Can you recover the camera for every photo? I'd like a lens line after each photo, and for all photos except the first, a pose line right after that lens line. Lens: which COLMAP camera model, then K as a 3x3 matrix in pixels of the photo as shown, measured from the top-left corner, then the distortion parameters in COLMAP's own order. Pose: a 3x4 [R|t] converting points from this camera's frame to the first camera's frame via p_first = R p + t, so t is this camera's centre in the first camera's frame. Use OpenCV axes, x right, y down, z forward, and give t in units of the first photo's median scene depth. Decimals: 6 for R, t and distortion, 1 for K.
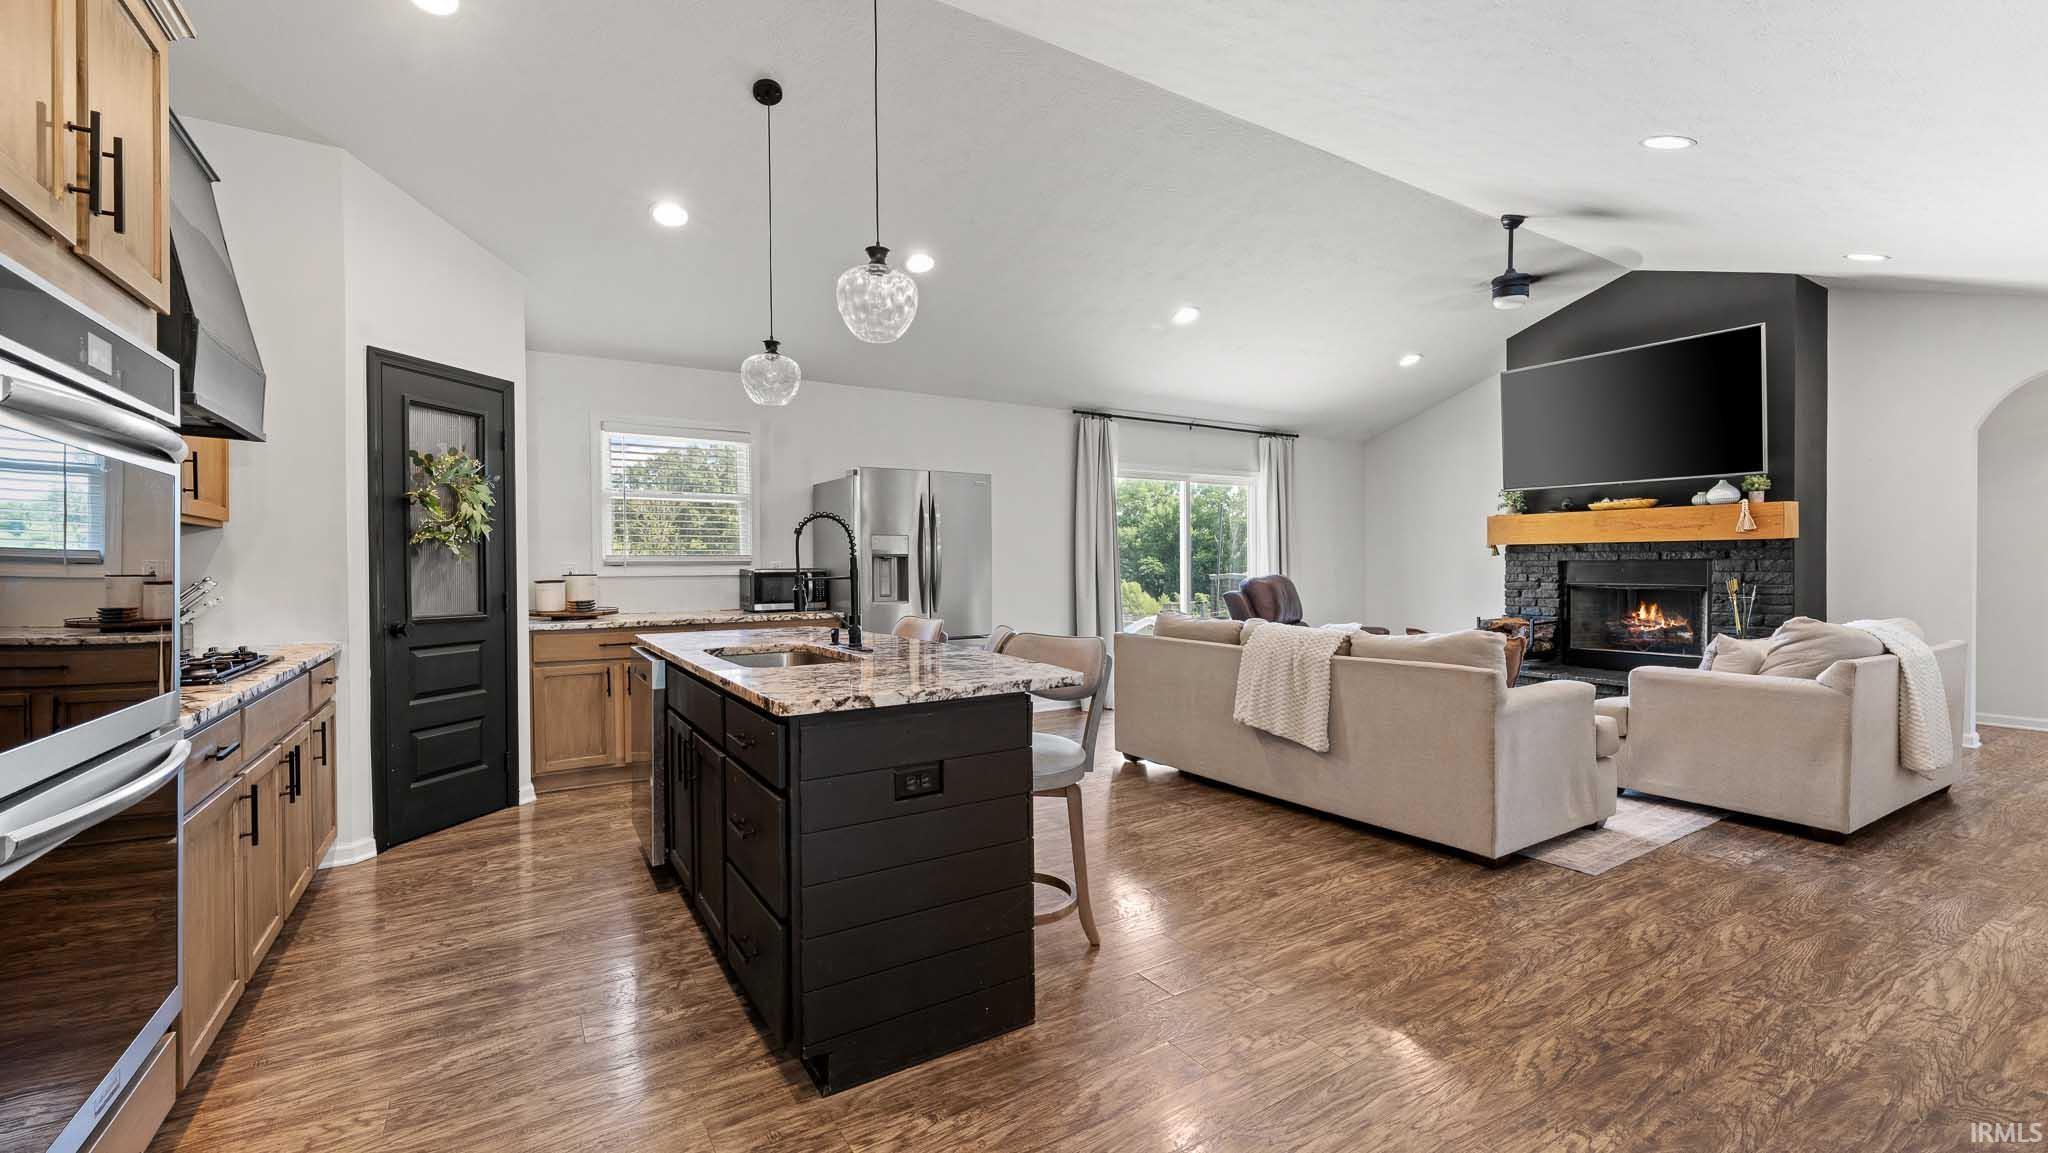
lens RADIAL K [[832.9, 0, 1036.8], [0, 832.9, 567.6], [0, 0, 1]] dist [0.004168, 0.000288]
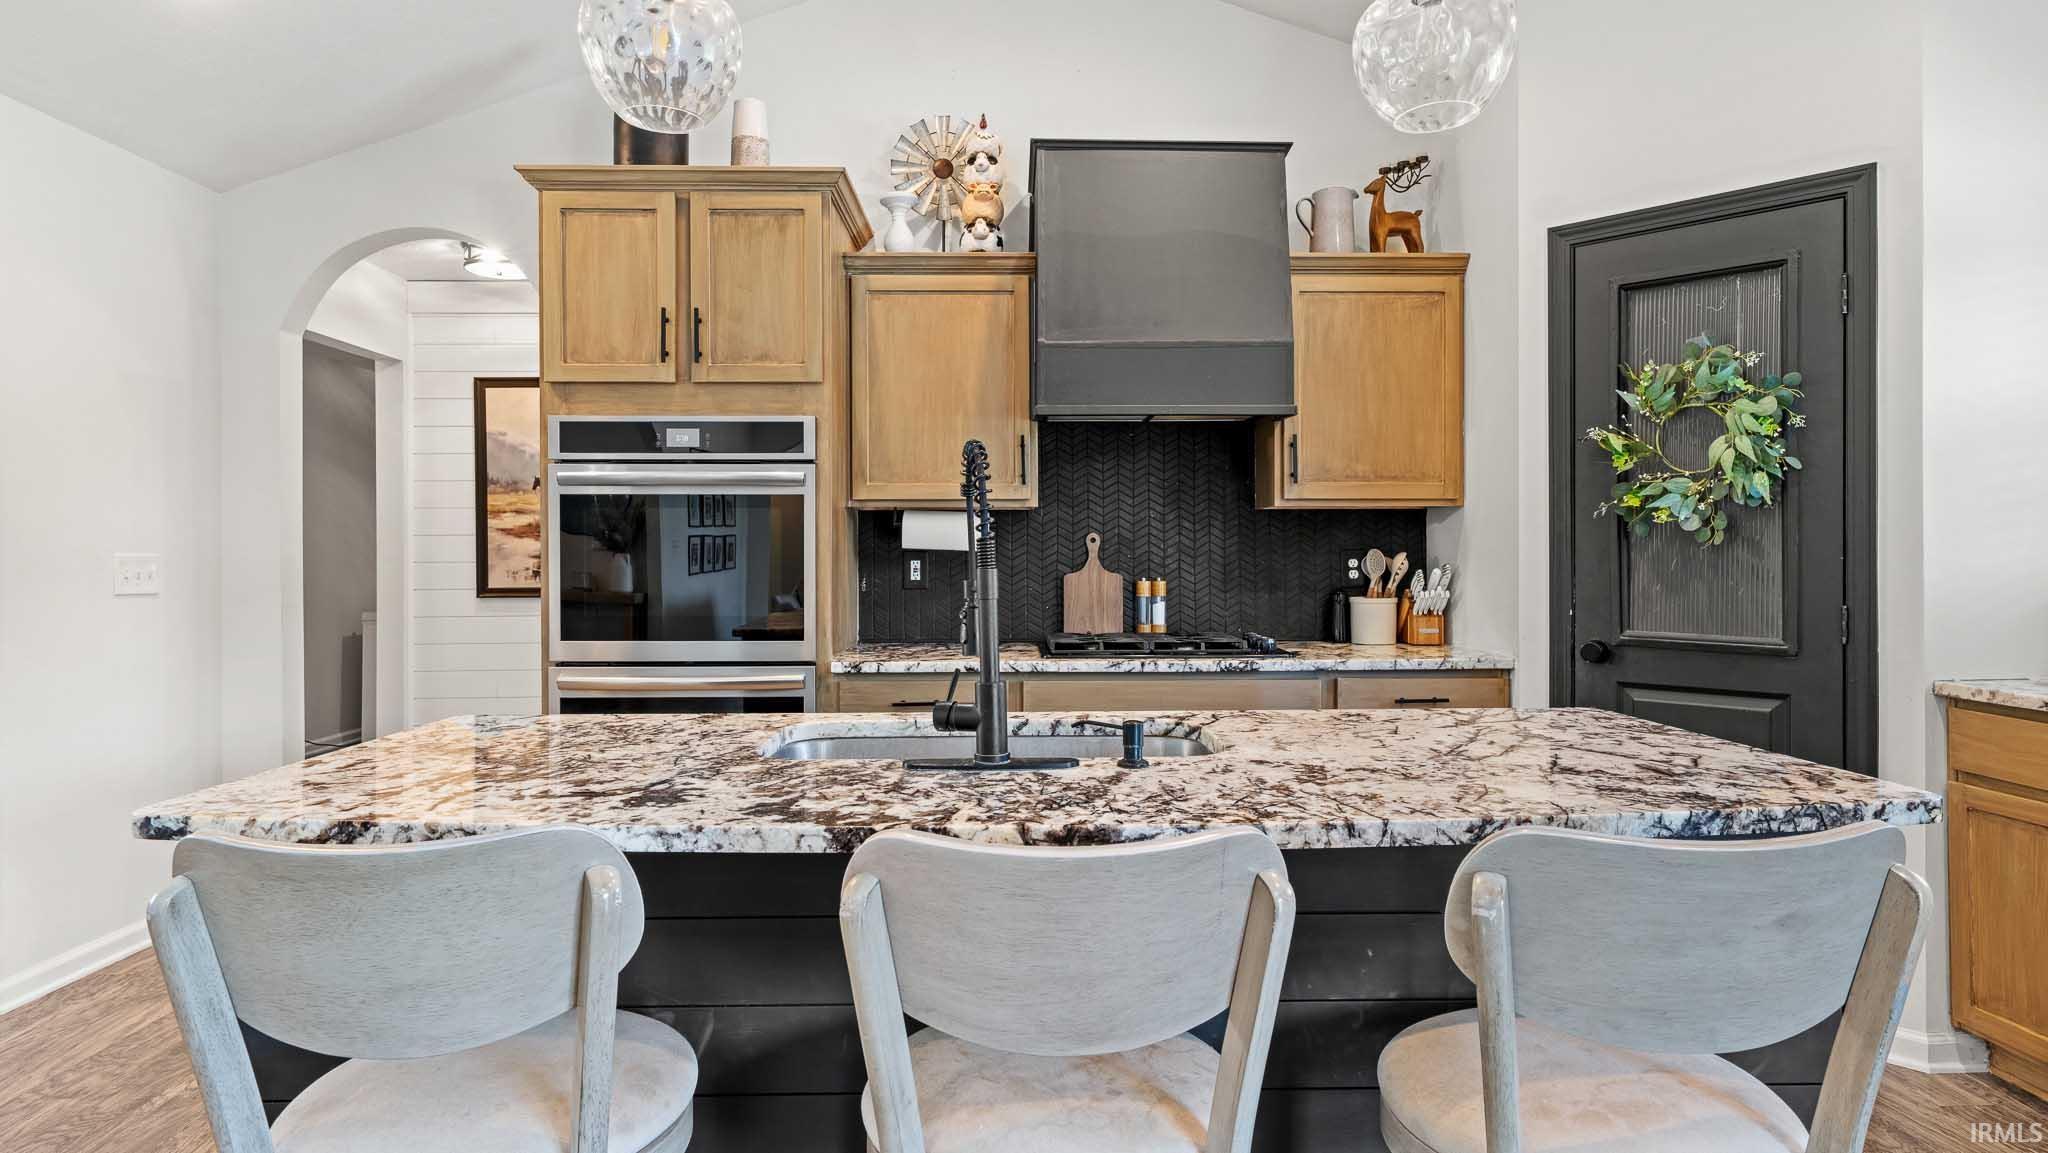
lens RADIAL K [[1099.0, 0, 1013.3], [0, 1099.0, 558.4], [0, 0, 1]] dist [0.001717, 0.000189]
pose [[-0.519606, 0.010825, -0.854337, 0.192871], [0.003286, 0.999938, 0.010671, -0.007509], [0.854400, 0.002737, -0.519609, 1.079195]]
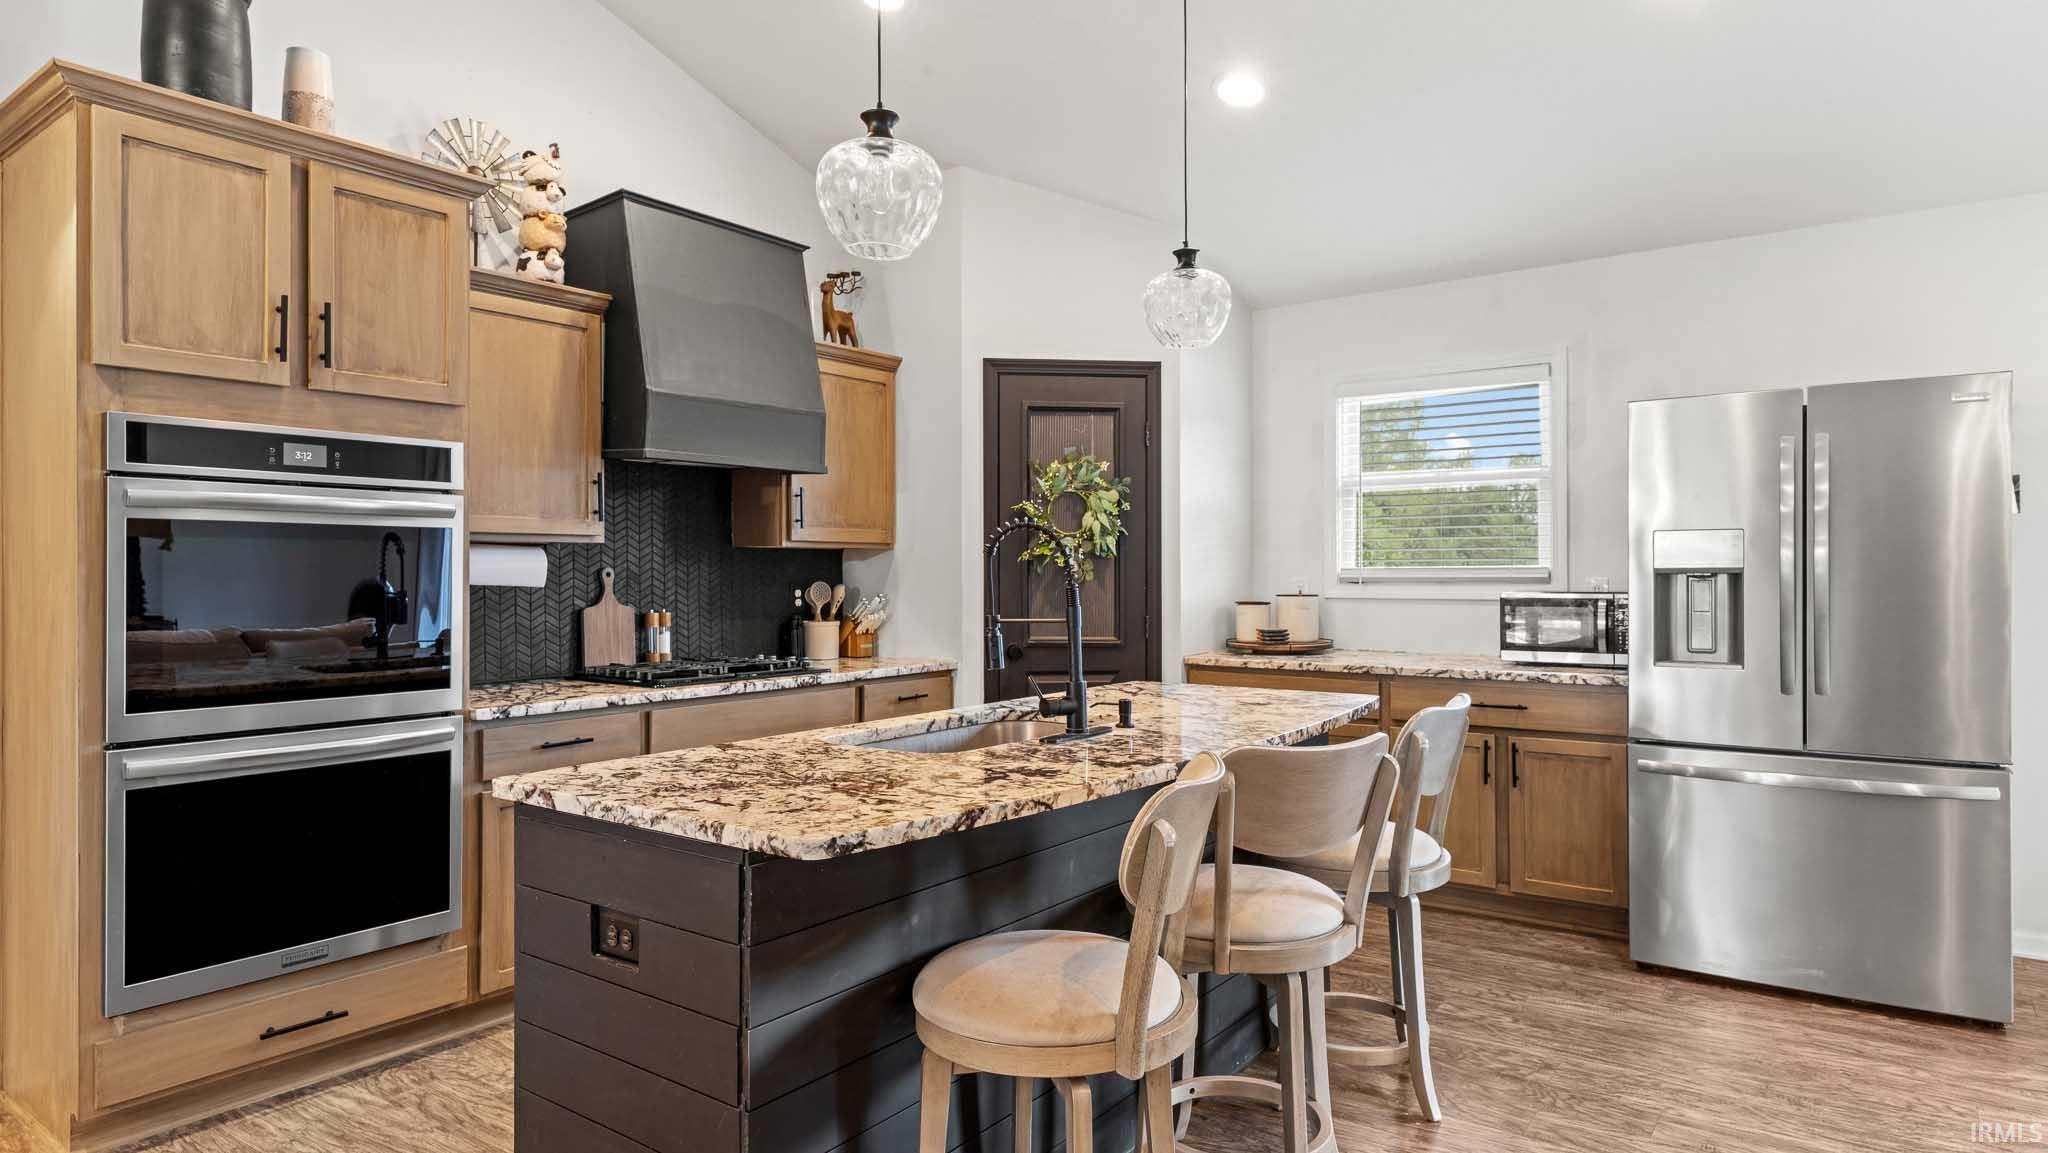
lens RADIAL K [[1168.9, 0, 1018.9], [0, 1168.9, 573.3], [0, 0, 1]] dist [0.000196, 0.001134]
pose [[0.356235, 0.008237, -0.934360, 0.481709], [-0.003267, 0.999966, 0.007570, -0.025162], [0.934391, 0.000356, 0.356250, 0.545687]]
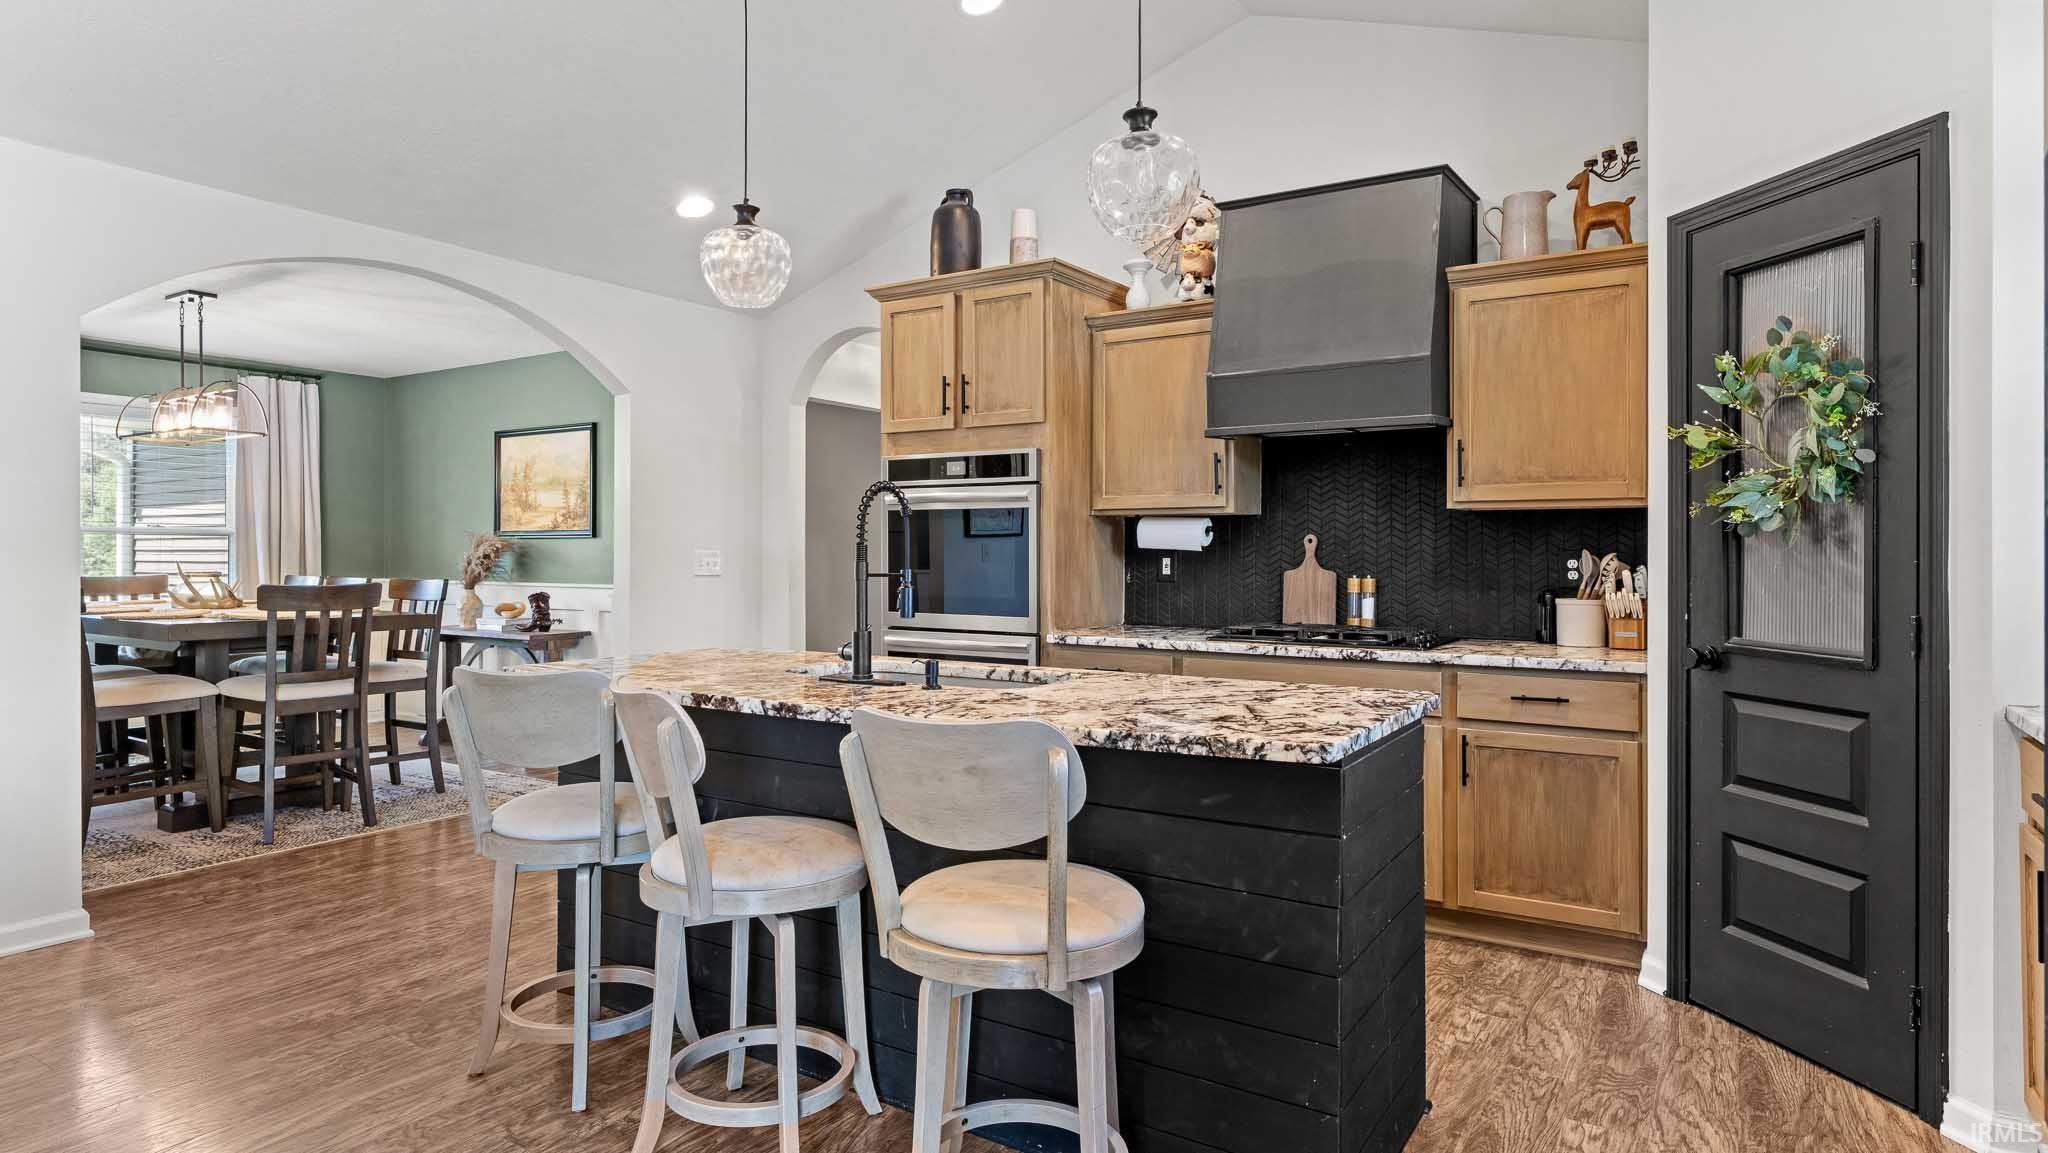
lens RADIAL K [[1099.0, 0, 1012.6], [0, 1099.0, 559.2], [0, 0, 1]] dist [0.001717, 0.000189]
pose [[-0.906420, 0.007697, -0.422308, 0.033060], [0.002964, 0.999925, 0.011863, -0.008769], [0.422367, 0.009502, -0.906375, 1.546589]]
